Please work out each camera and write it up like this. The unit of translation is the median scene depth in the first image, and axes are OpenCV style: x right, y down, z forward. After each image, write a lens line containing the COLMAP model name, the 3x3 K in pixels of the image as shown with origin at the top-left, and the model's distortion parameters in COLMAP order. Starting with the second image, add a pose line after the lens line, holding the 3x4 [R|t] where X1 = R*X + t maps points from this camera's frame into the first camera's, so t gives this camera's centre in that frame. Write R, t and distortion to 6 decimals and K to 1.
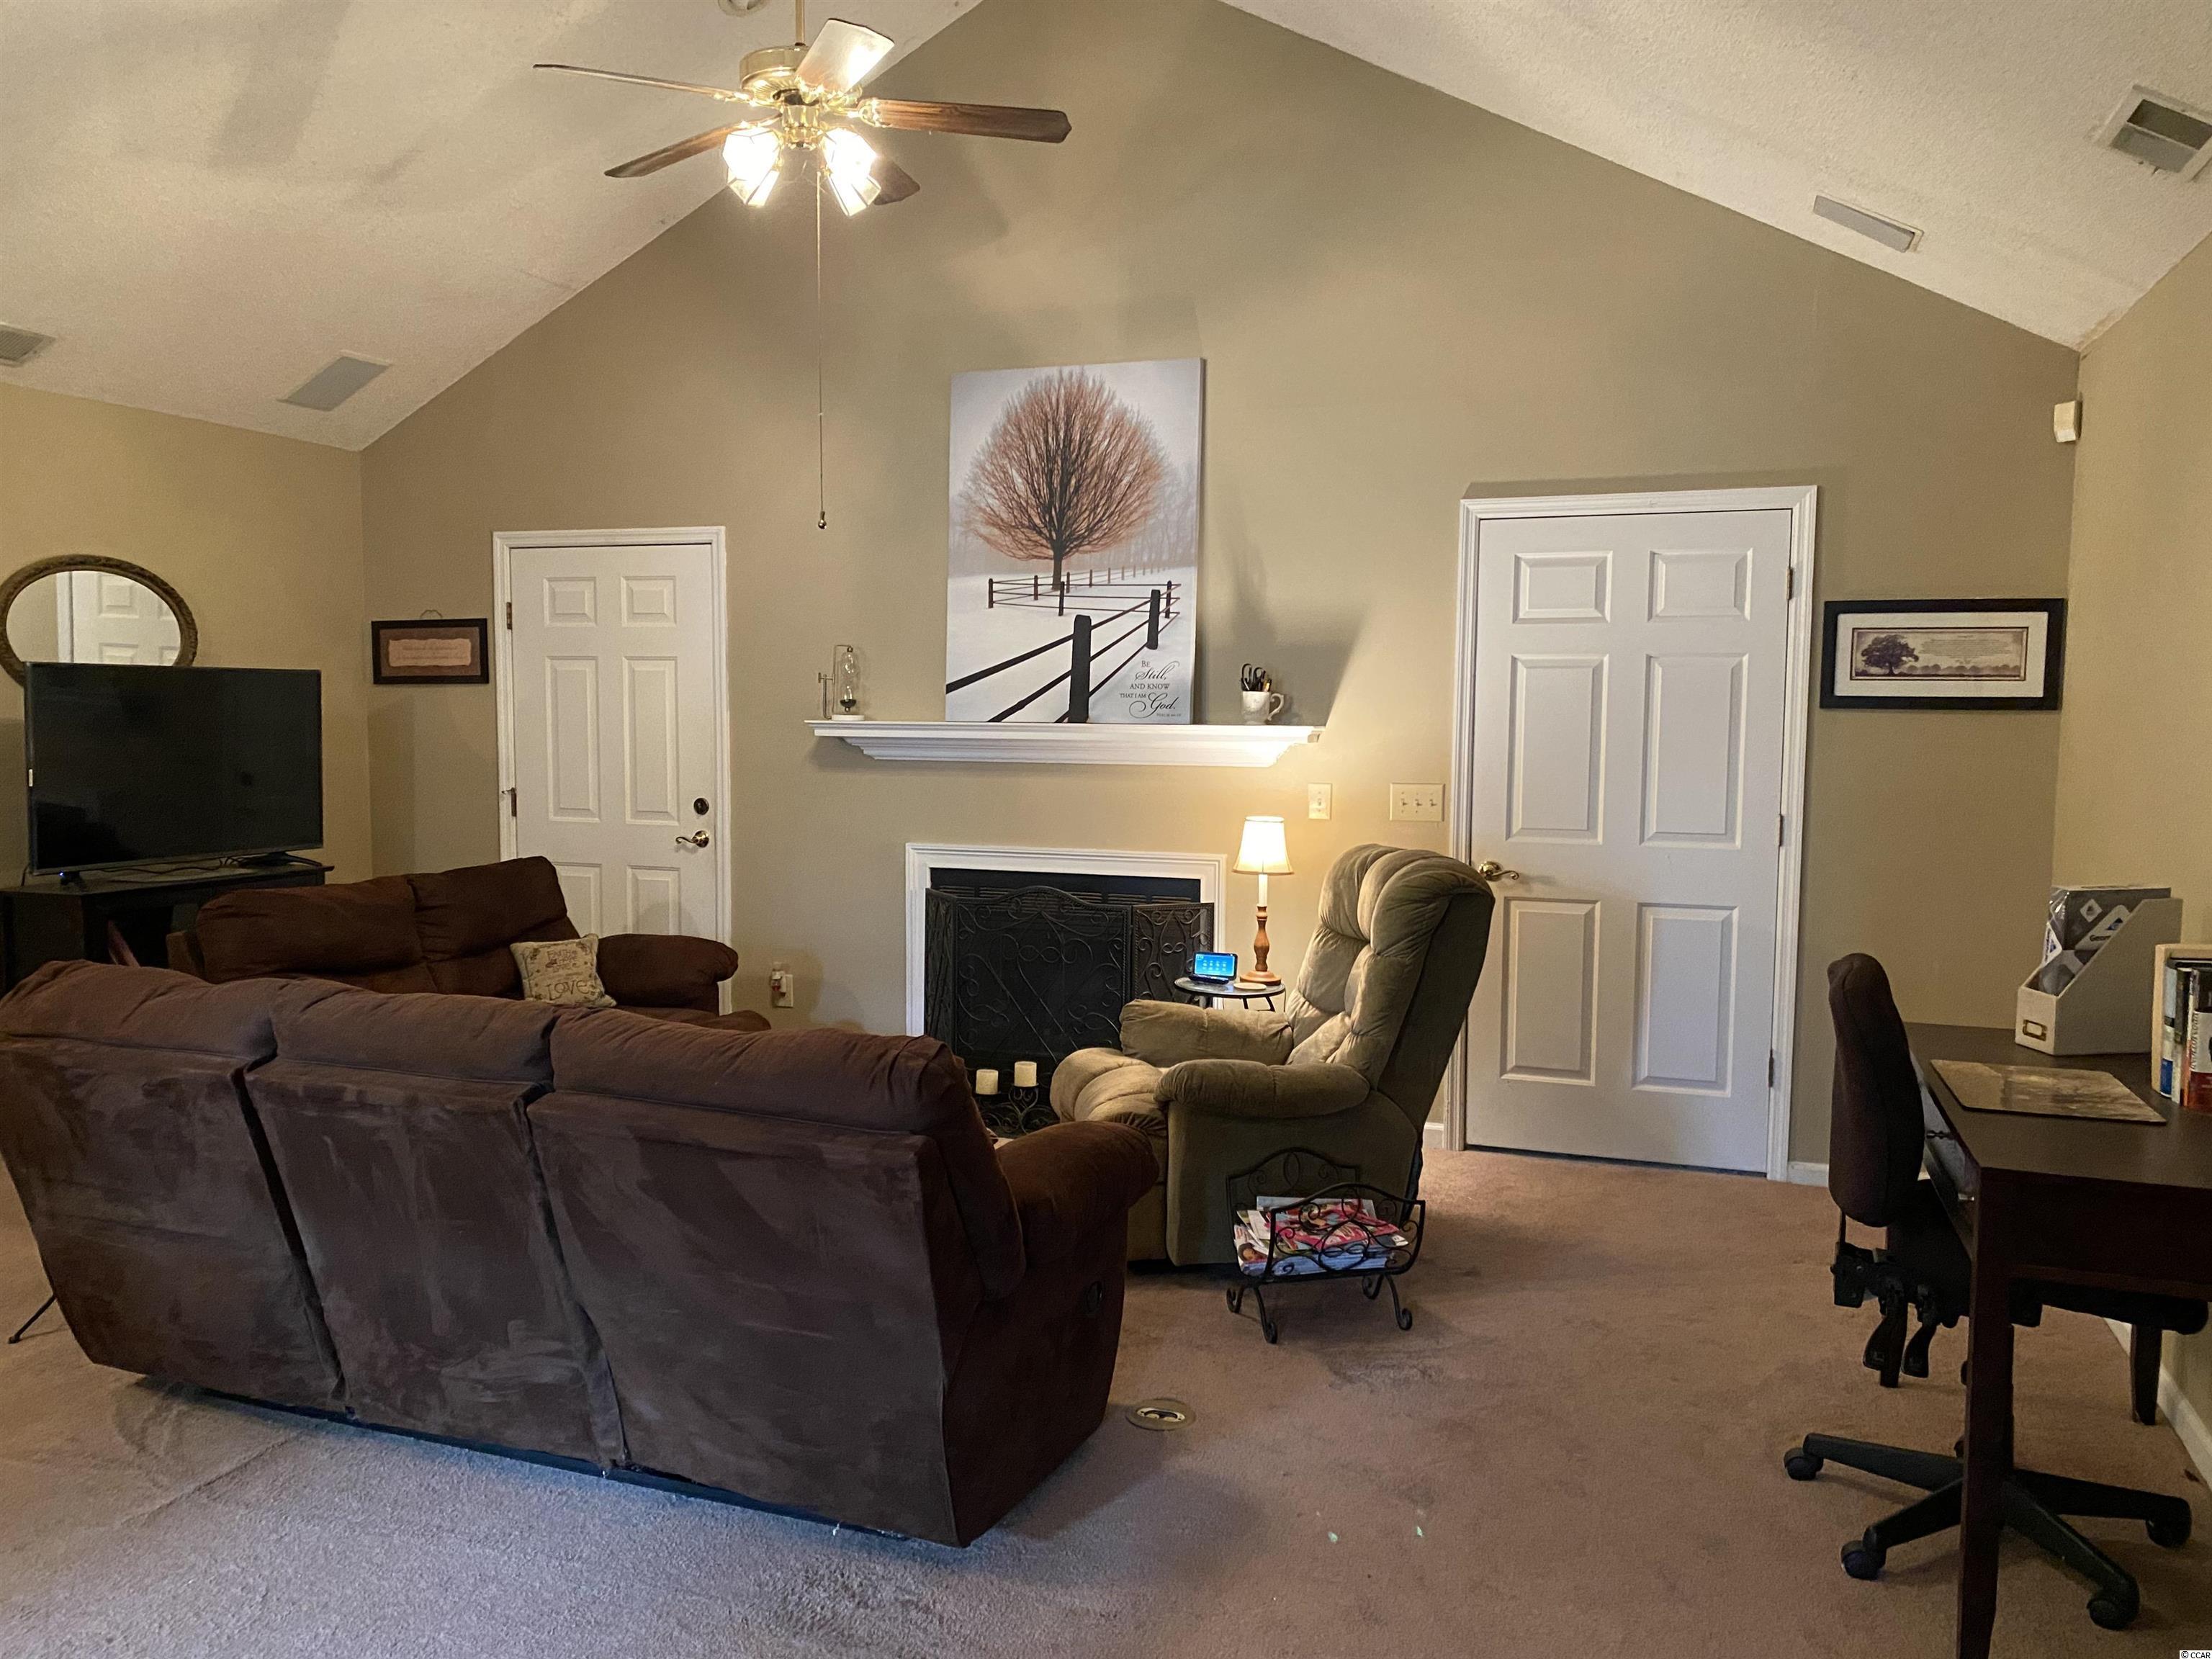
lens RADIAL K [[1672.6, 0, 1105.8], [0, 1672.6, 837.9], [0, 0, 1]] dist [0.017691, -0.008389]
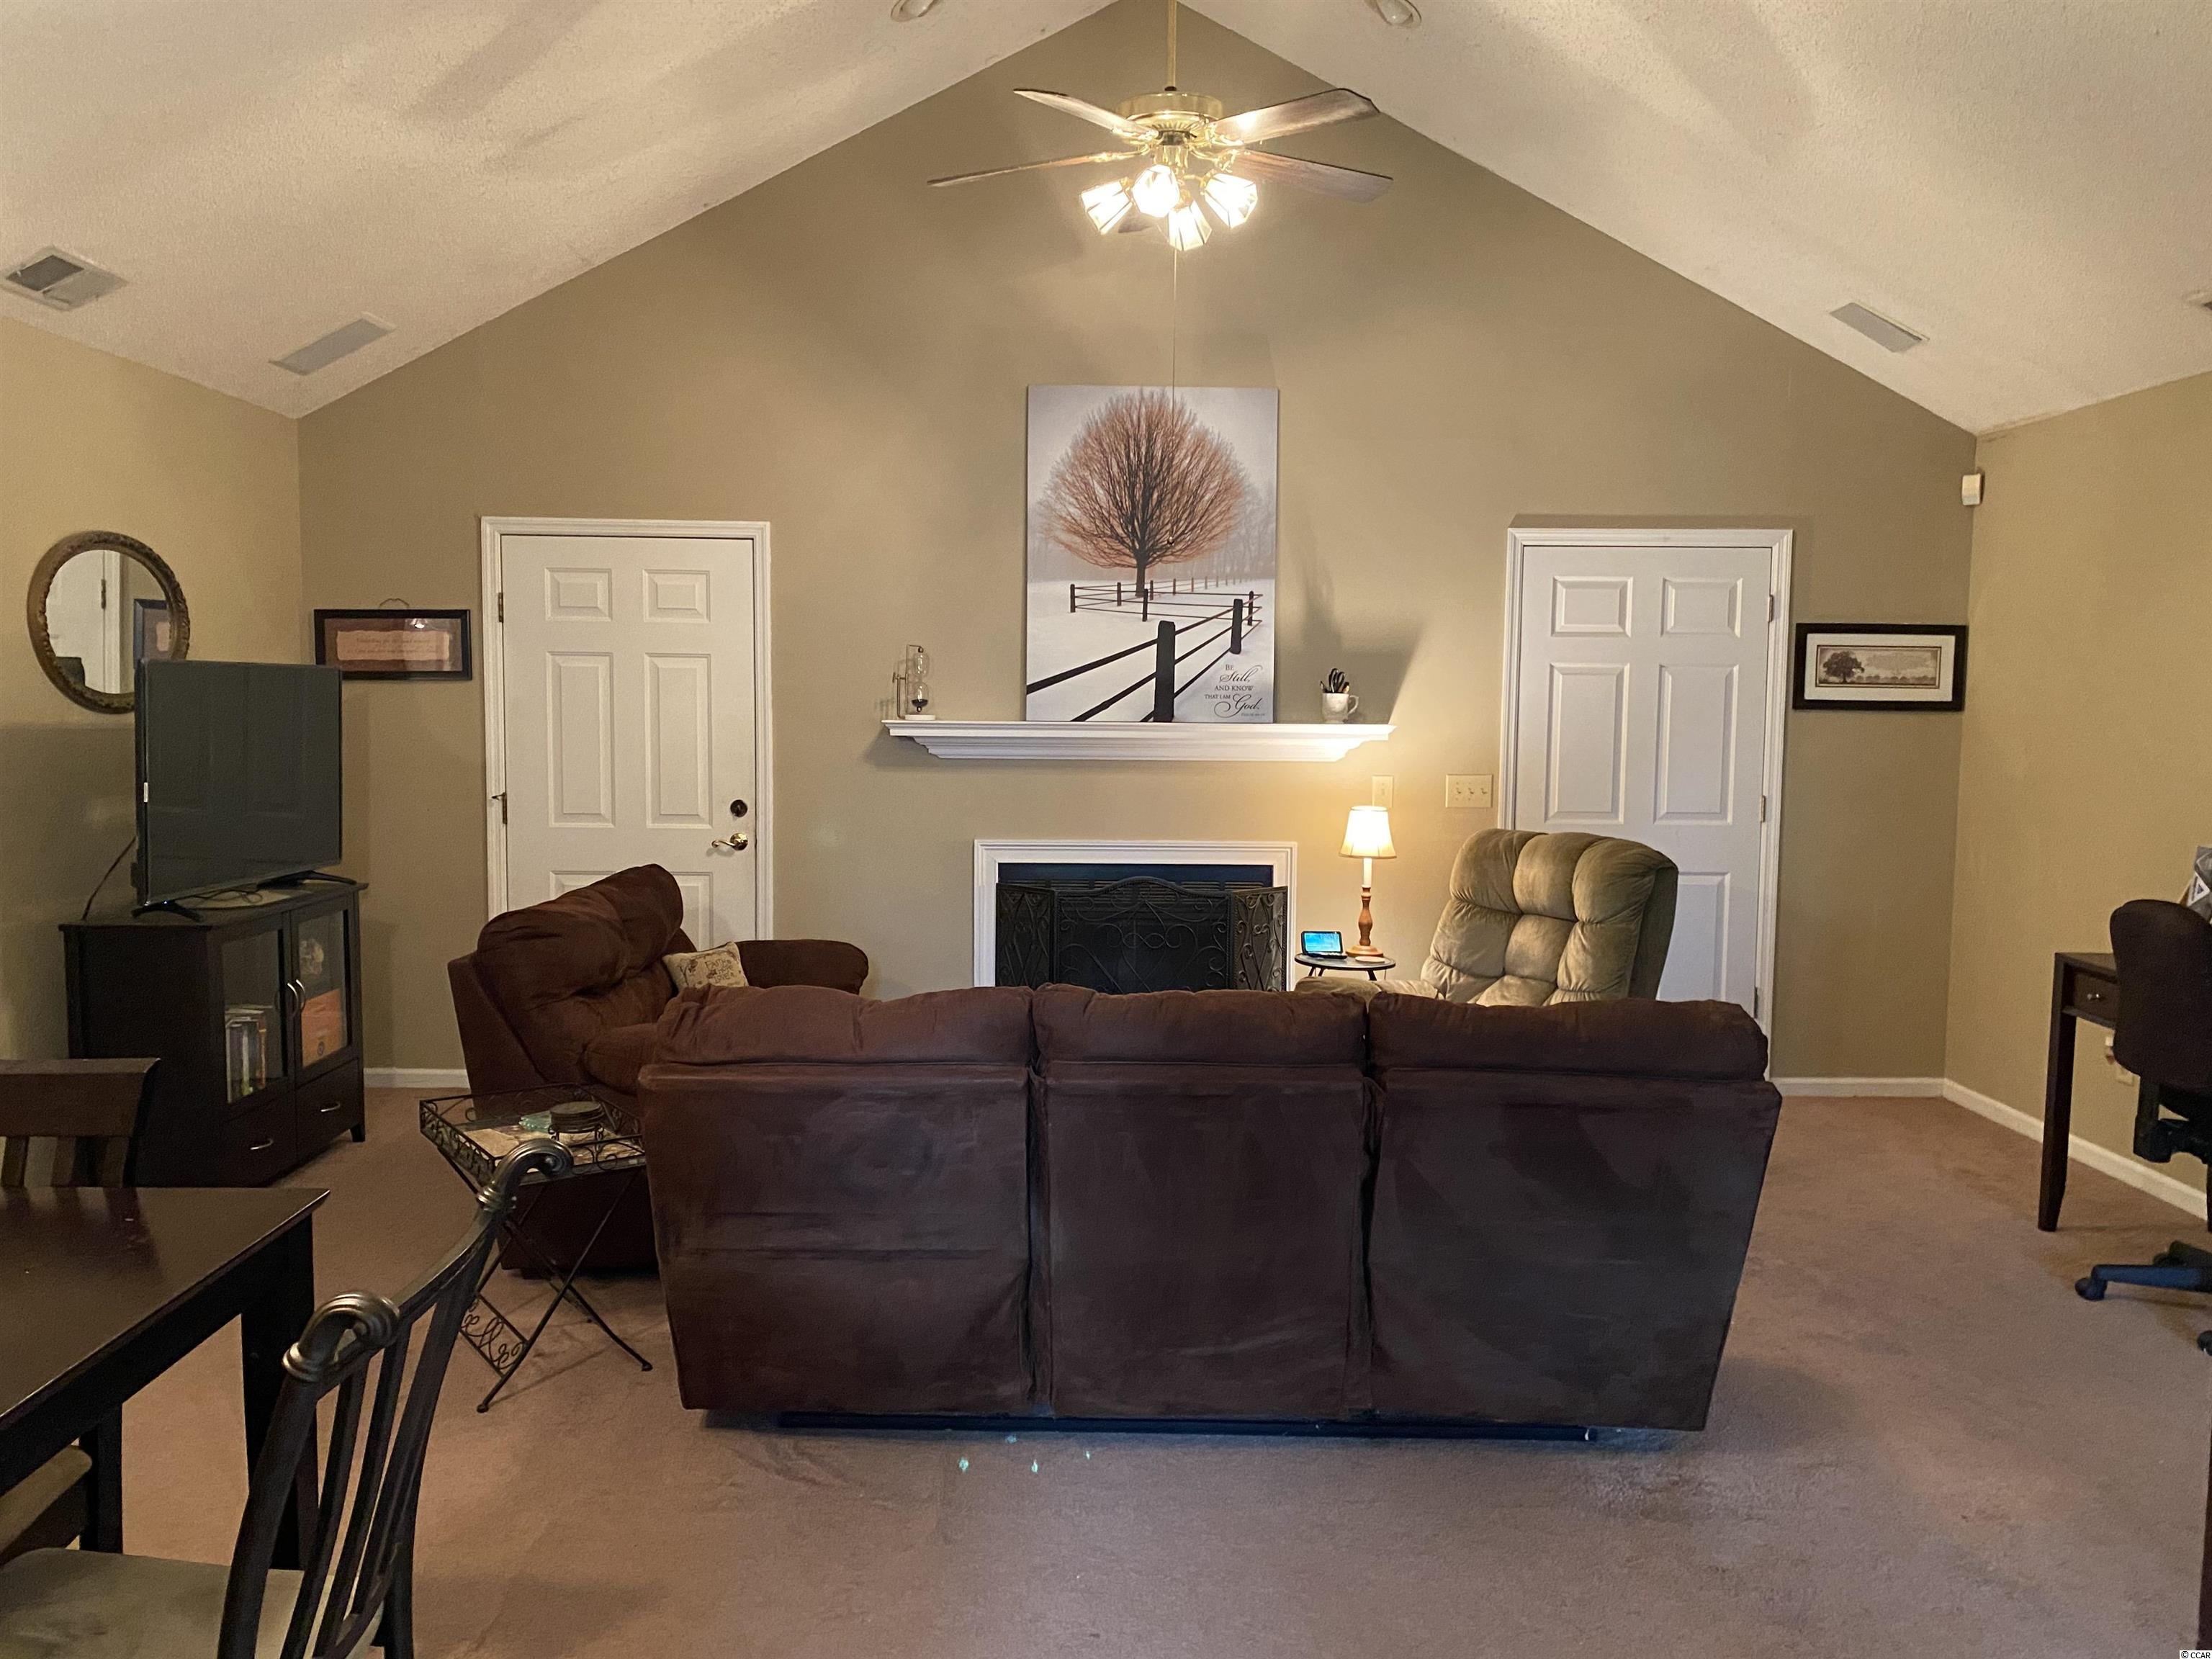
lens RADIAL K [[1664.3, 0, 1118.5], [0, 1664.3, 816.3], [0, 0, 1]] dist [0.028639, -0.038806]
pose [[0.936957, -0.023028, 0.348685, -0.420745], [0.024923, 0.999689, -0.000947, -0.008739], [-0.348554, 0.009577, 0.937240, 0.018142]]
